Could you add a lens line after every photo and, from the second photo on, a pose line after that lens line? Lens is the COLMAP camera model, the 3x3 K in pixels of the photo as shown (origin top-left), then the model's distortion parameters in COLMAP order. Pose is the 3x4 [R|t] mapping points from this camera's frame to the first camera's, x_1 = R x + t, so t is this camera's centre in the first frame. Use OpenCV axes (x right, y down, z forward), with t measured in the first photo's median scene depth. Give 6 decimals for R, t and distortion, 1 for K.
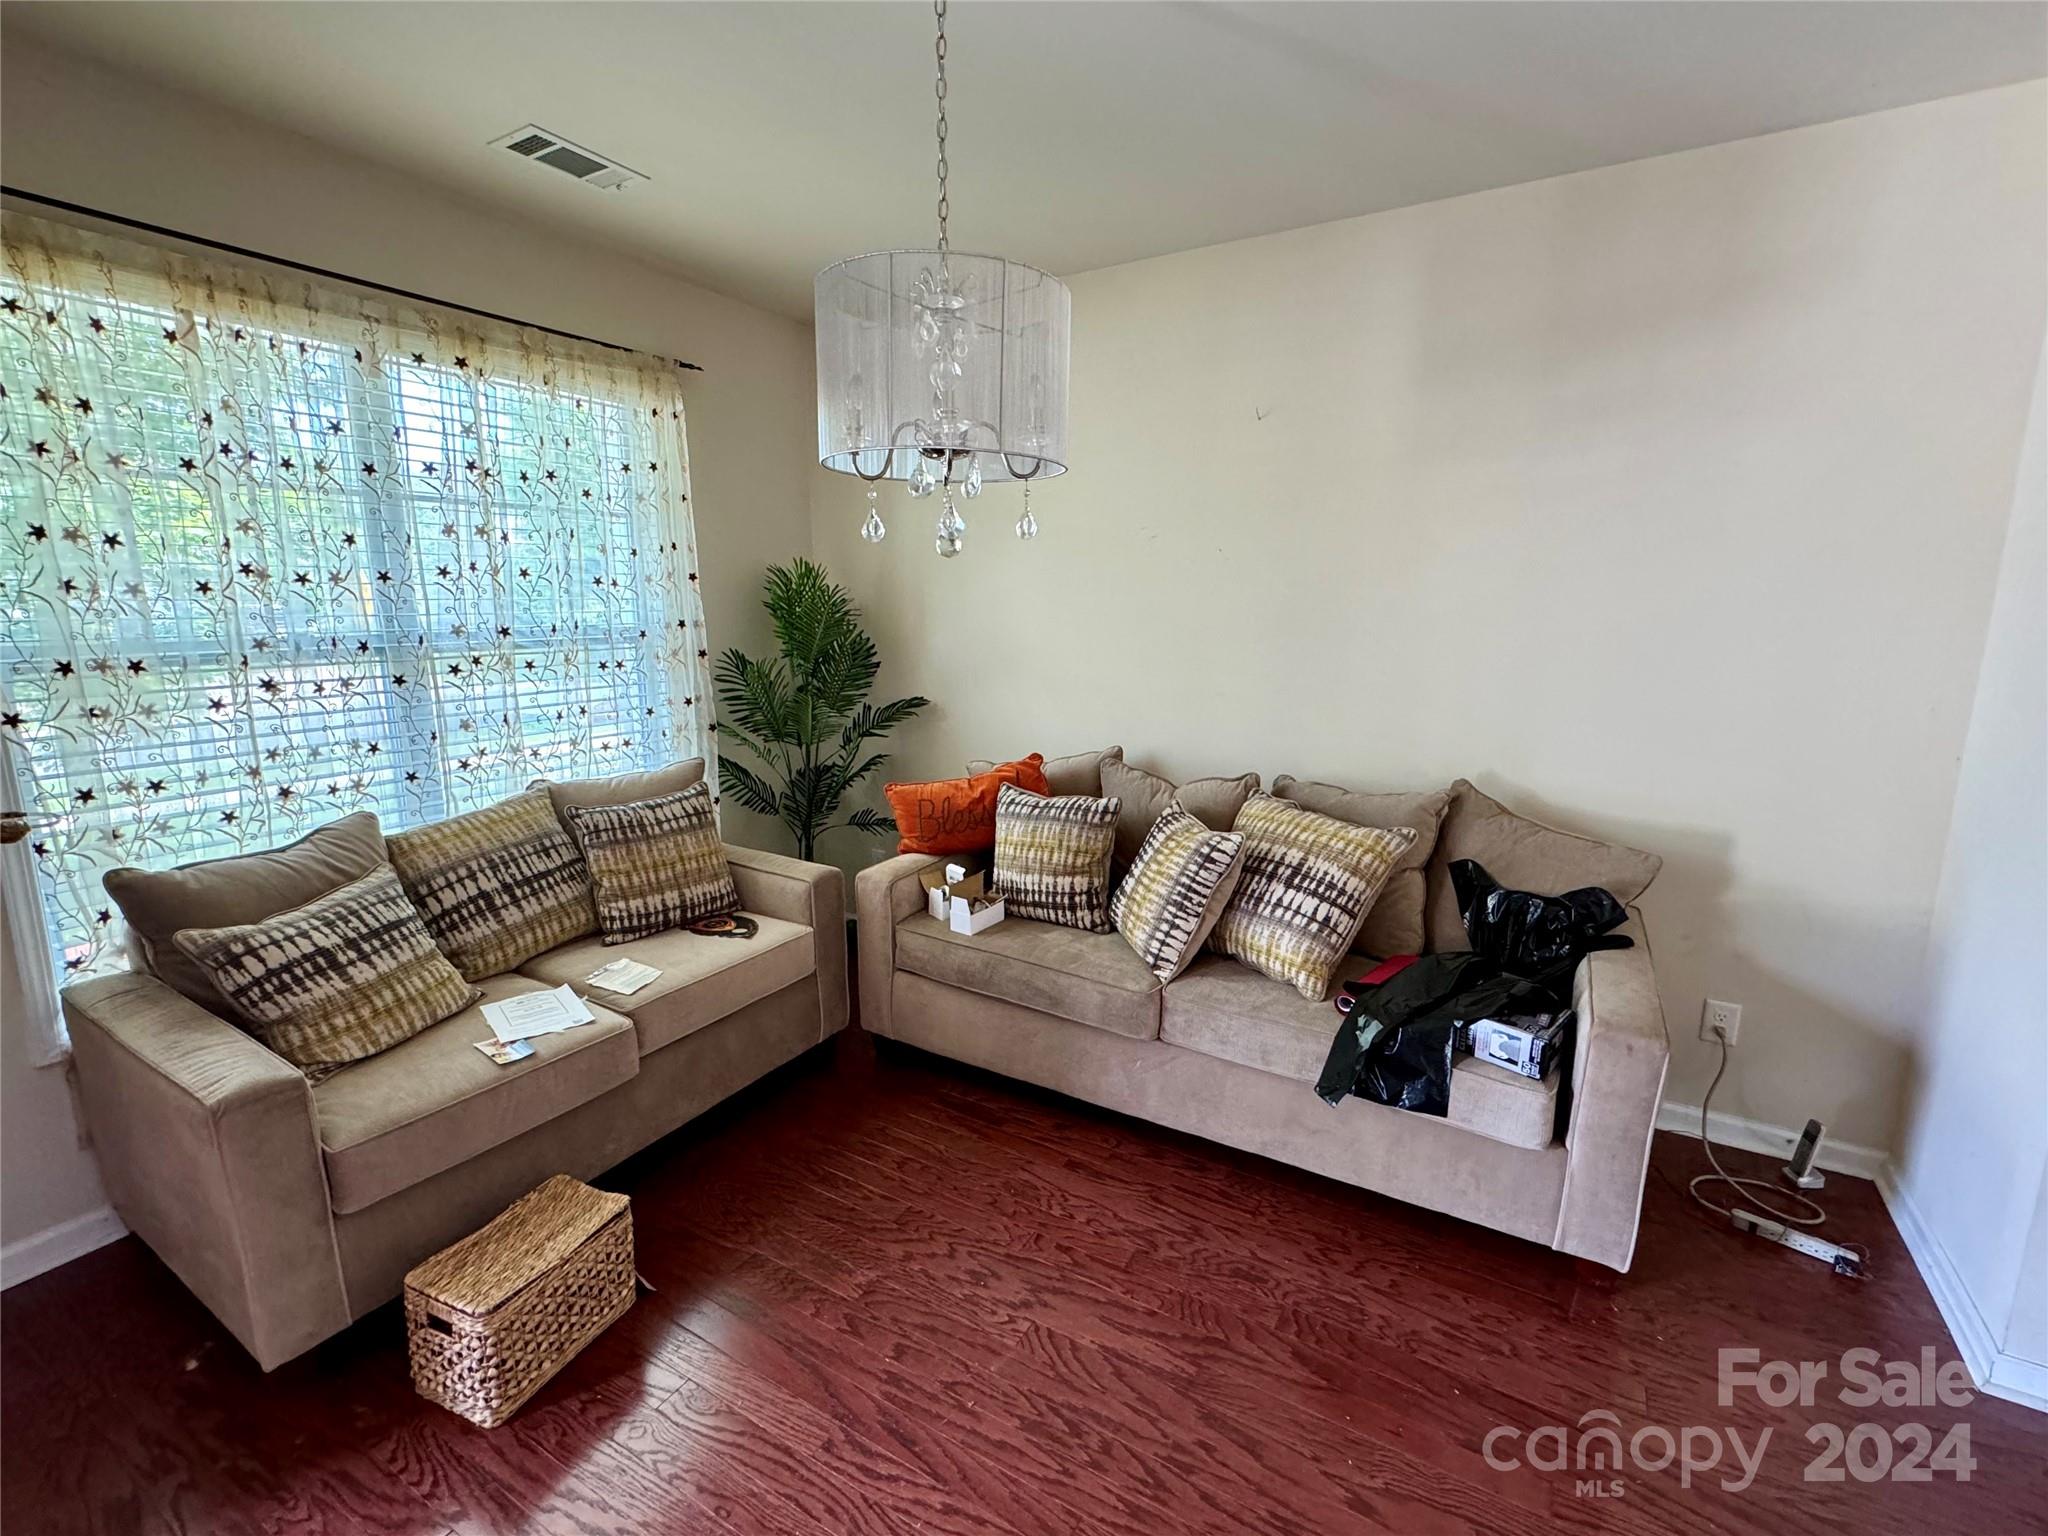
lens RADIAL K [[914.4, 0, 1026.5], [0, 914.4, 768.6], [0, 0, 1]] dist [0.004457, 0.000351]
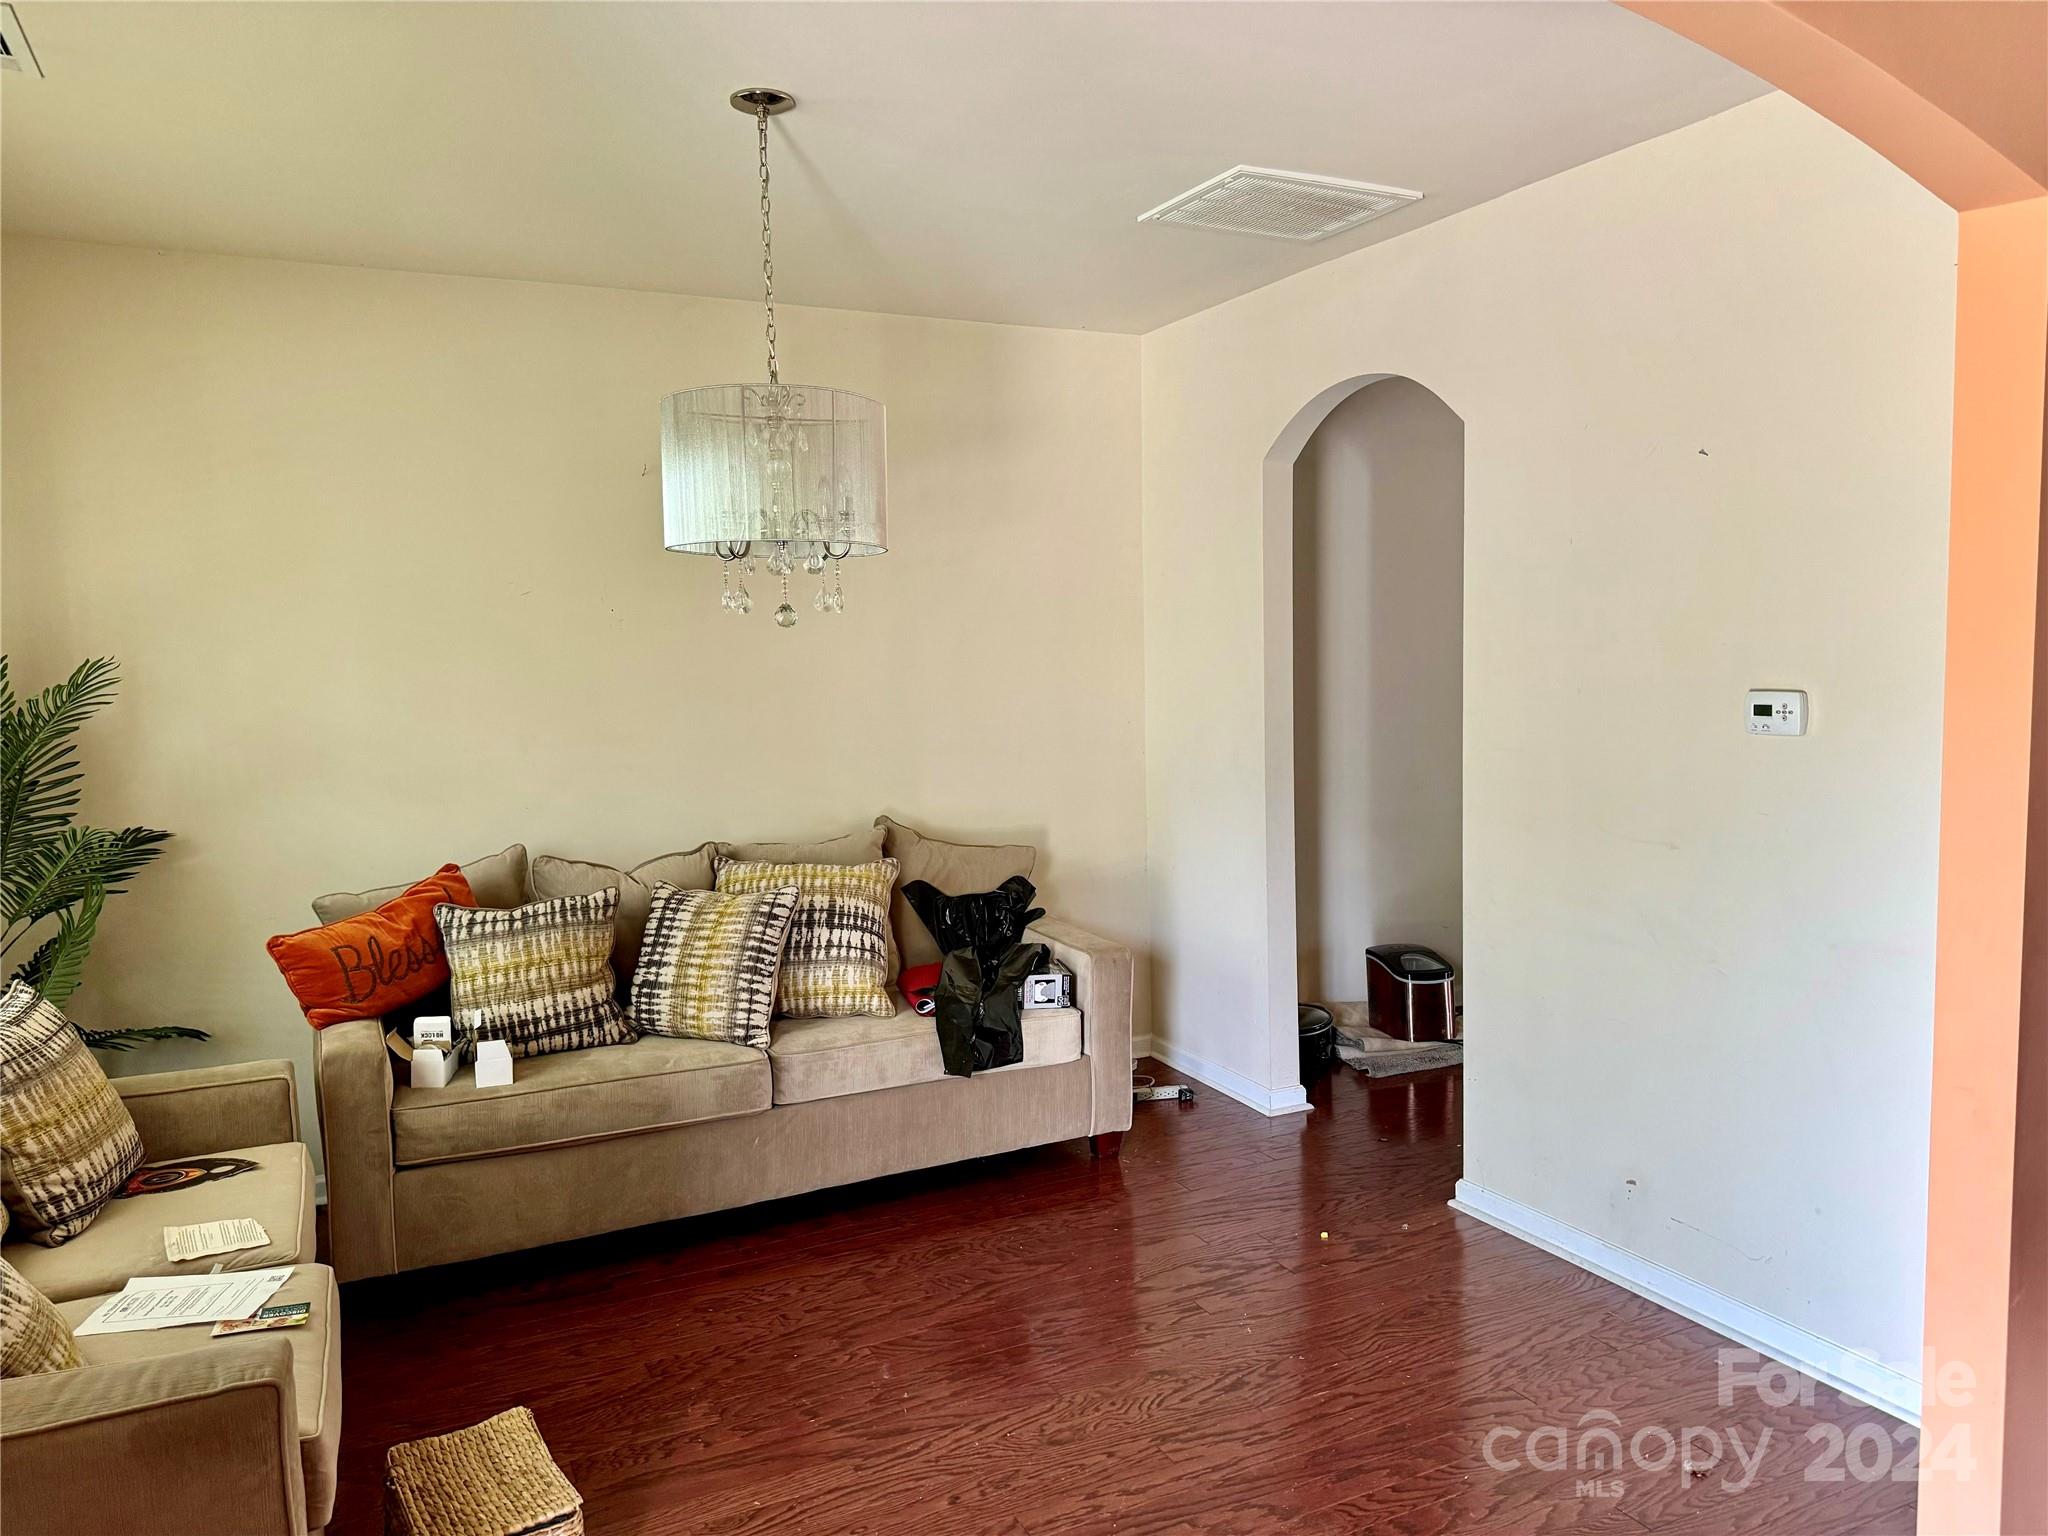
lens RADIAL K [[1445.1, 0, 1043.2], [0, 1445.1, 761.4], [0, 0, 1]] dist [0.080667, -0.113047]
pose [[0.530304, -0.083290, 0.843706, -0.959263], [0.183155, 0.982918, -0.018087, 0.015421], [-0.827787, 0.164121, 0.536500, -0.125596]]
